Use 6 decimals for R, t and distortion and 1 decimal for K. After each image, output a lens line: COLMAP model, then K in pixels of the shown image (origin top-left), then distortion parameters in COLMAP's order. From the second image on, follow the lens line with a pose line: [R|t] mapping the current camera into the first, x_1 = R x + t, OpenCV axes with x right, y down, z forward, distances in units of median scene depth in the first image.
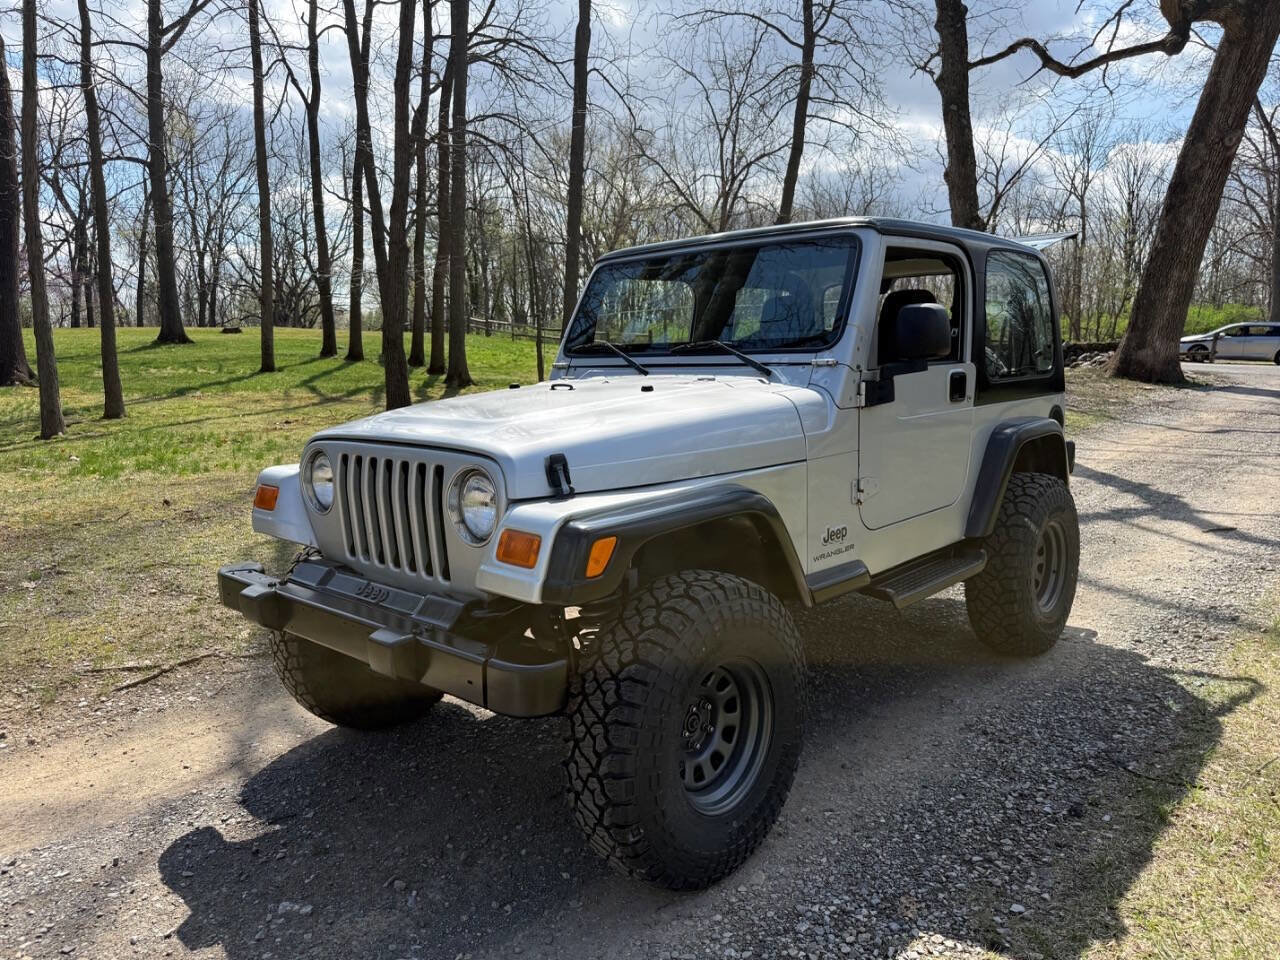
lens RADIAL K [[894.6, 0, 640.0], [0, 894.6, 480.0], [0, 0, 1]] dist [-0.005123, -0.003326]
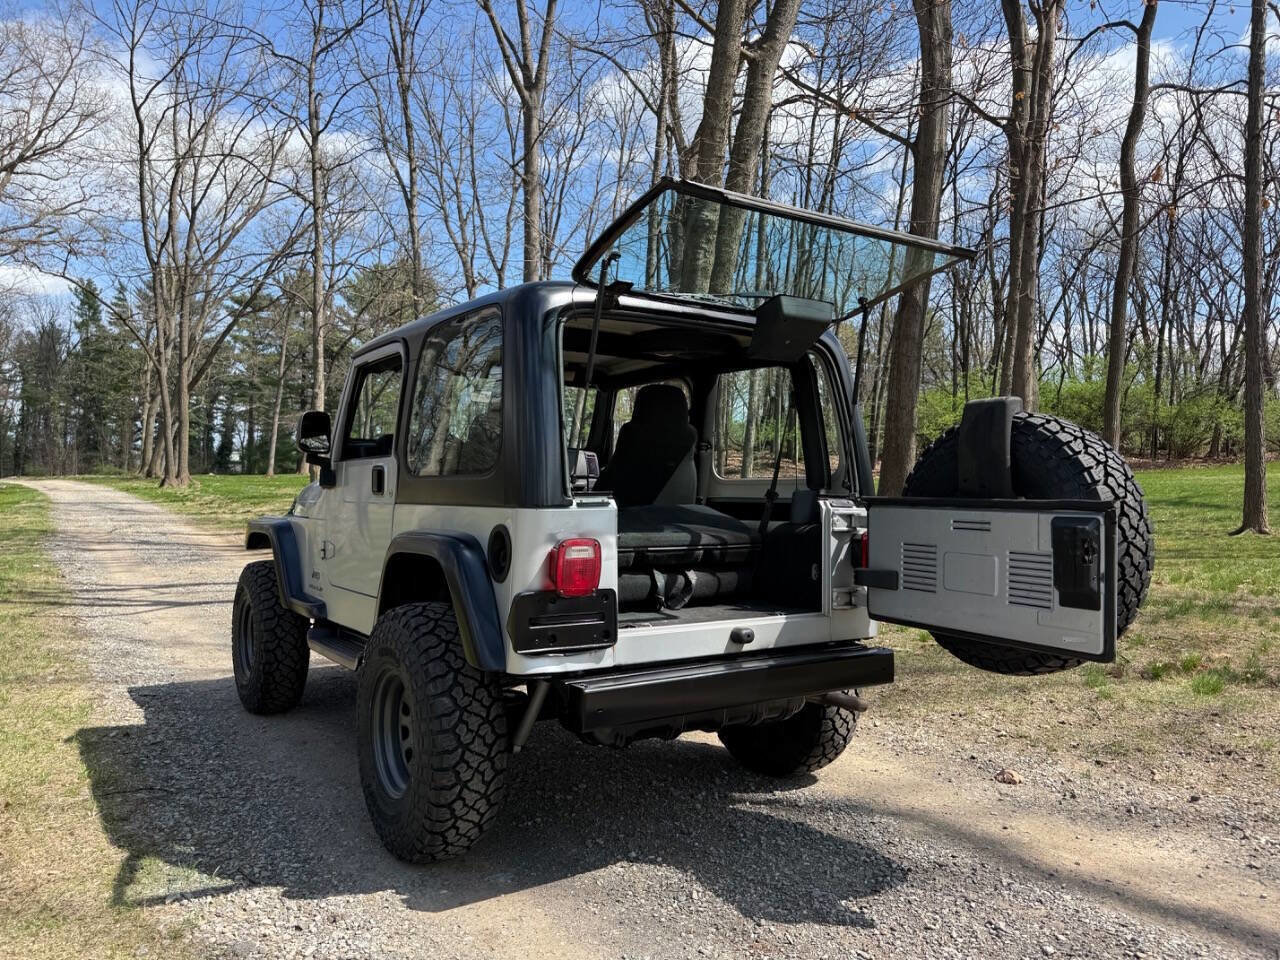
lens RADIAL K [[894.6, 0, 640.0], [0, 894.6, 480.0], [0, 0, 1]] dist [-0.005123, -0.003326]
pose [[-0.204892, 0.008497, -0.978748, 1.293130], [-0.137840, 0.989746, 0.037448, -0.185688], [0.969030, 0.142583, -0.201620, 1.502238]]
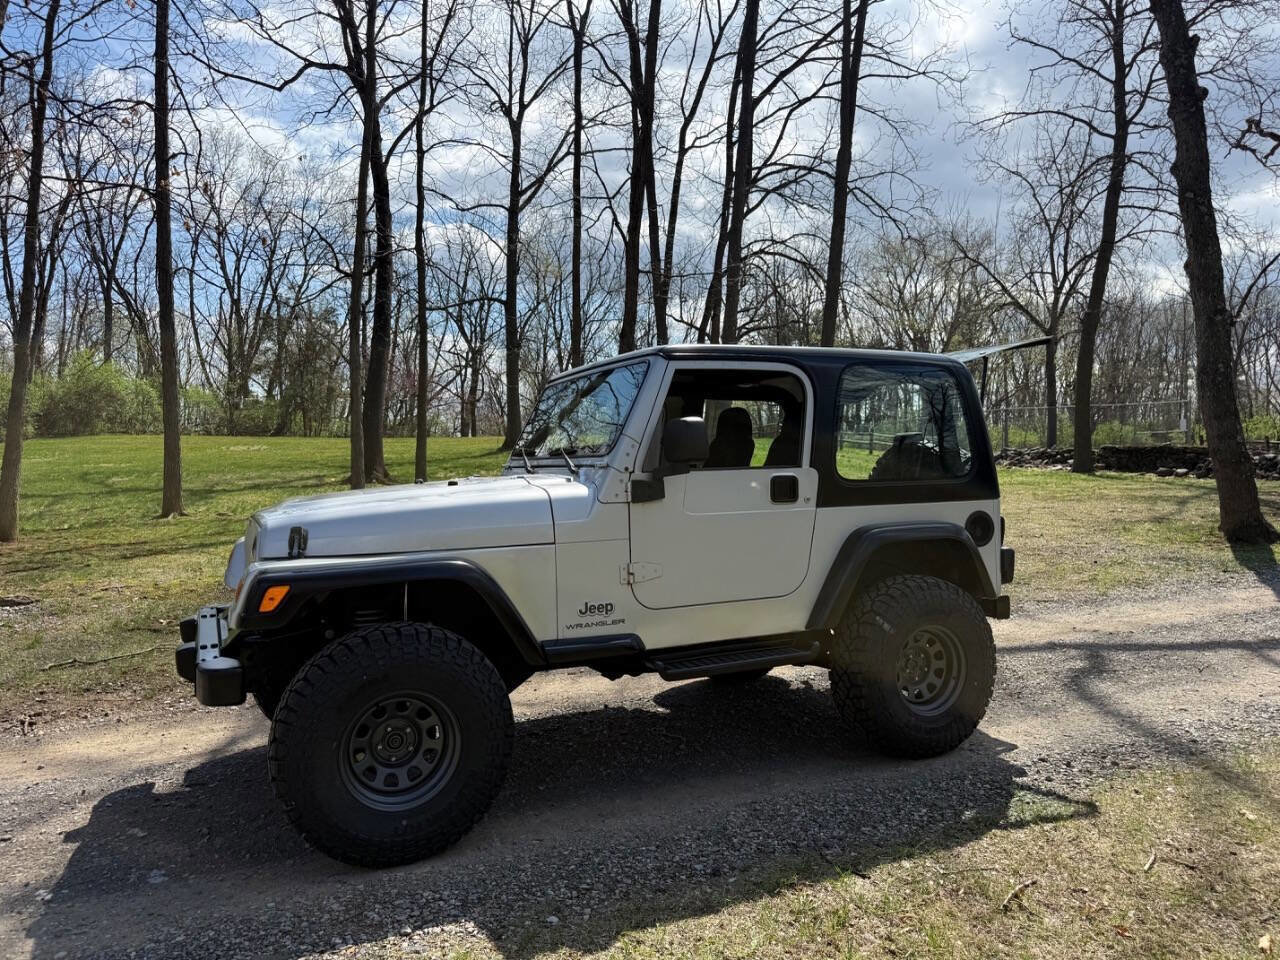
lens RADIAL K [[886.5, 0, 633.9], [0, 886.5, 488.0], [0, 0, 1]] dist [0.027535, -0.033235]
pose [[0.929153, 0.014519, -0.369410, 0.589822], [-0.054661, 0.993641, -0.098433, 0.012706], [0.365632, 0.111652, 0.924039, -0.073848]]
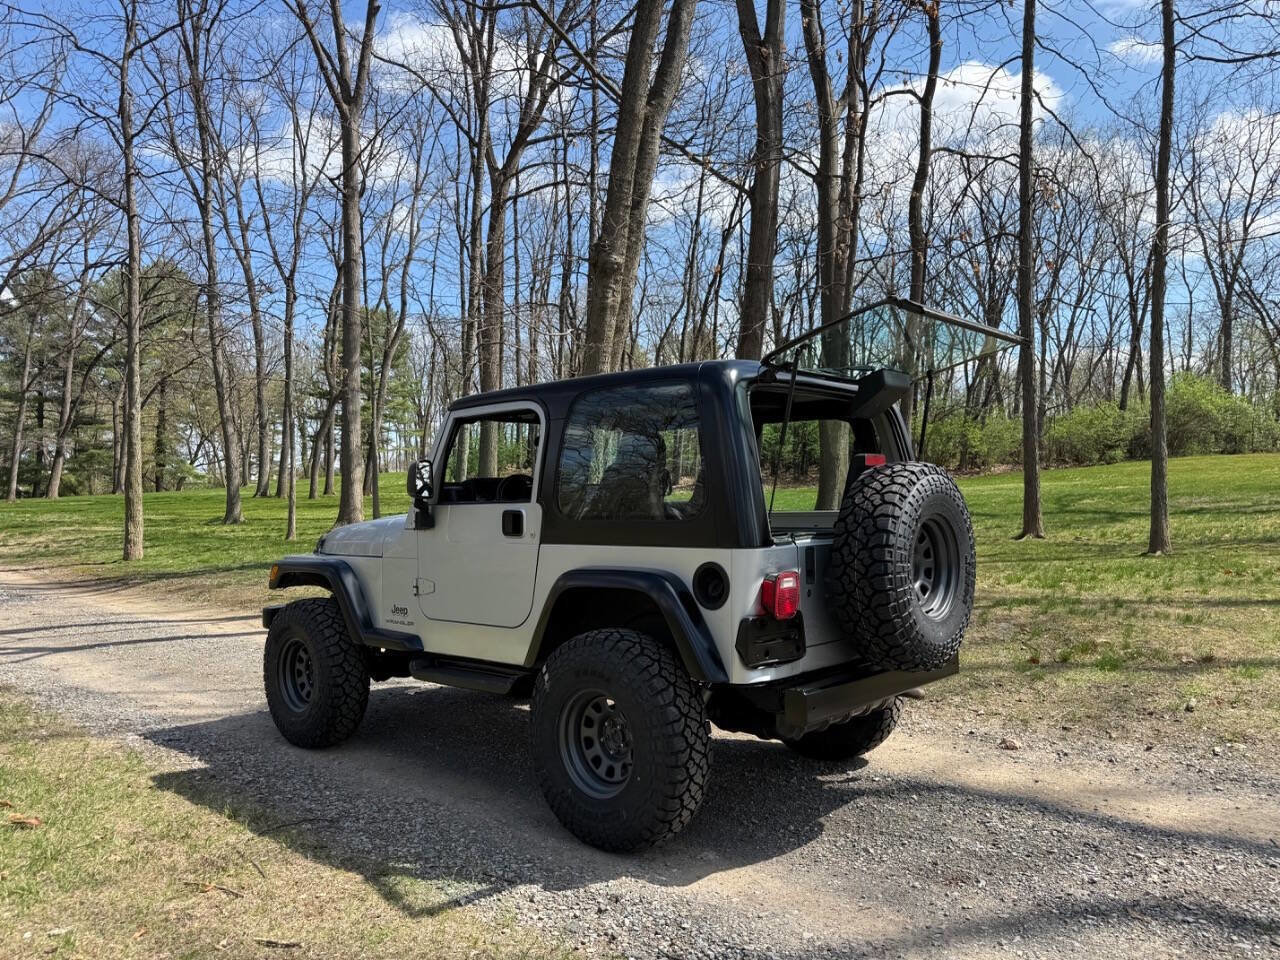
lens RADIAL K [[894.1, 0, 630.1], [0, 894.1, 477.3], [0, 0, 1]] dist [-0.004163, -0.003762]
pose [[0.022389, -0.009585, -0.999703, 1.493980], [-0.126144, 0.991935, -0.012335, -0.166679], [0.991759, 0.126383, 0.021000, 1.125710]]
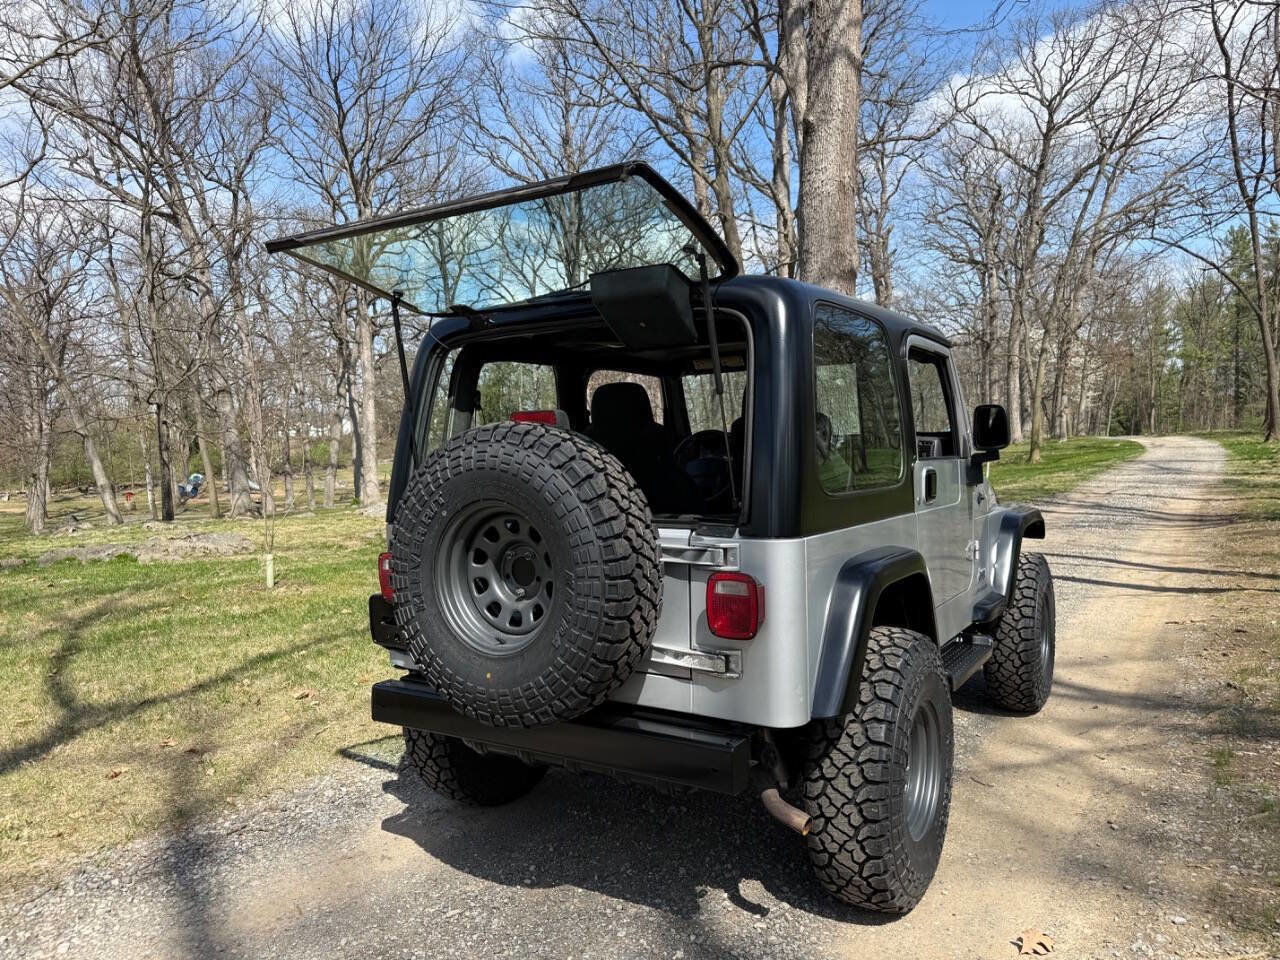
lens RADIAL K [[886.5, 0, 633.9], [0, 886.5, 488.0], [0, 0, 1]] dist [0.027535, -0.033235]
pose [[-0.976836, 0.050225, -0.208013, 0.547326], [0.013023, 0.984218, 0.176483, -0.304209], [0.213594, 0.169686, -0.962073, 2.137696]]
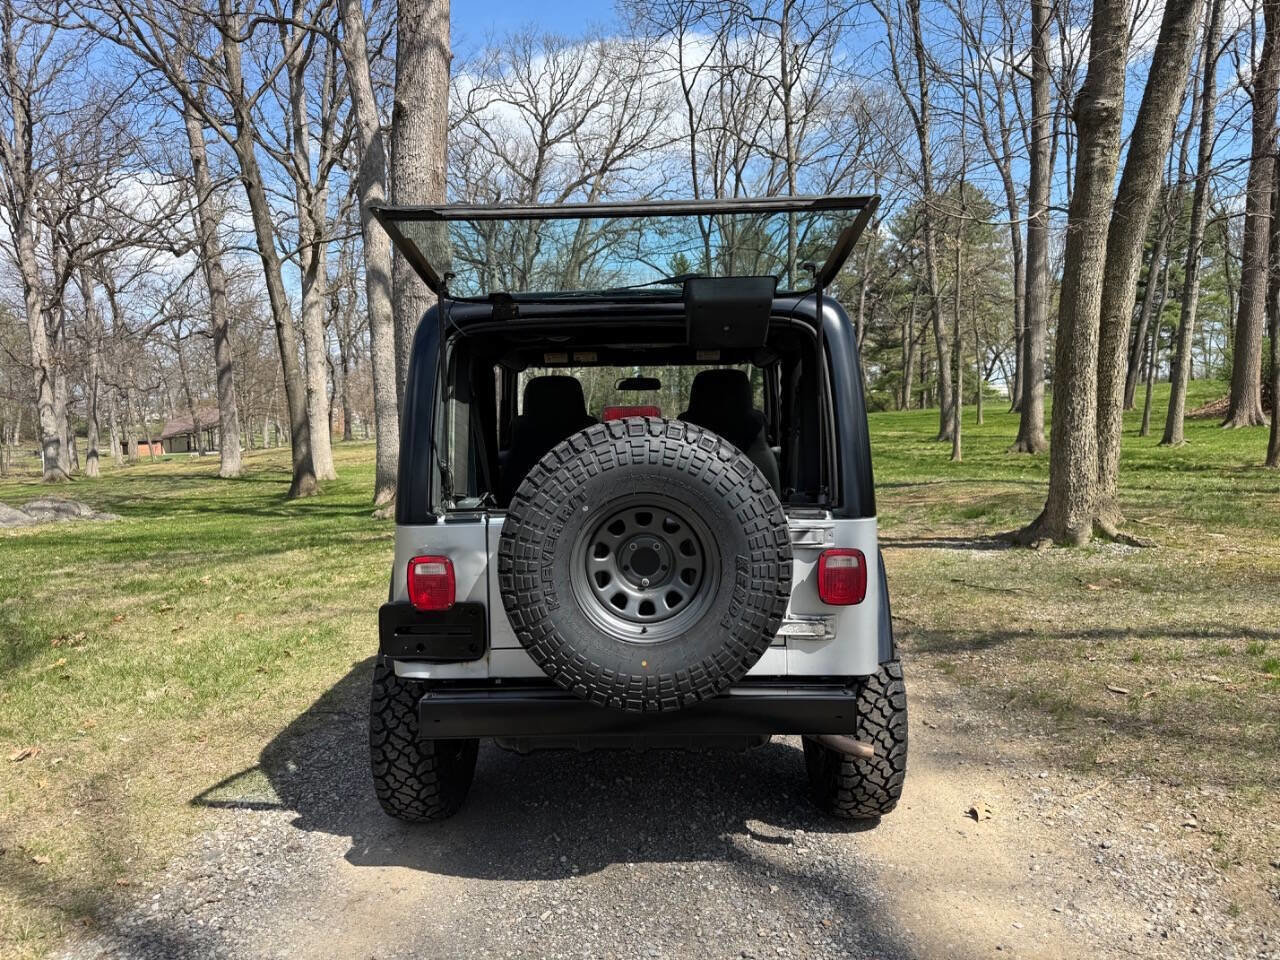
lens RADIAL K [[886.5, 0, 633.9], [0, 886.5, 488.0], [0, 0, 1]] dist [0.027535, -0.033235]
pose [[-0.734480, 0.080399, -0.673851, 0.970821], [-0.056416, 0.982287, 0.178690, -0.304774], [0.676282, 0.169260, -0.716934, 1.962839]]
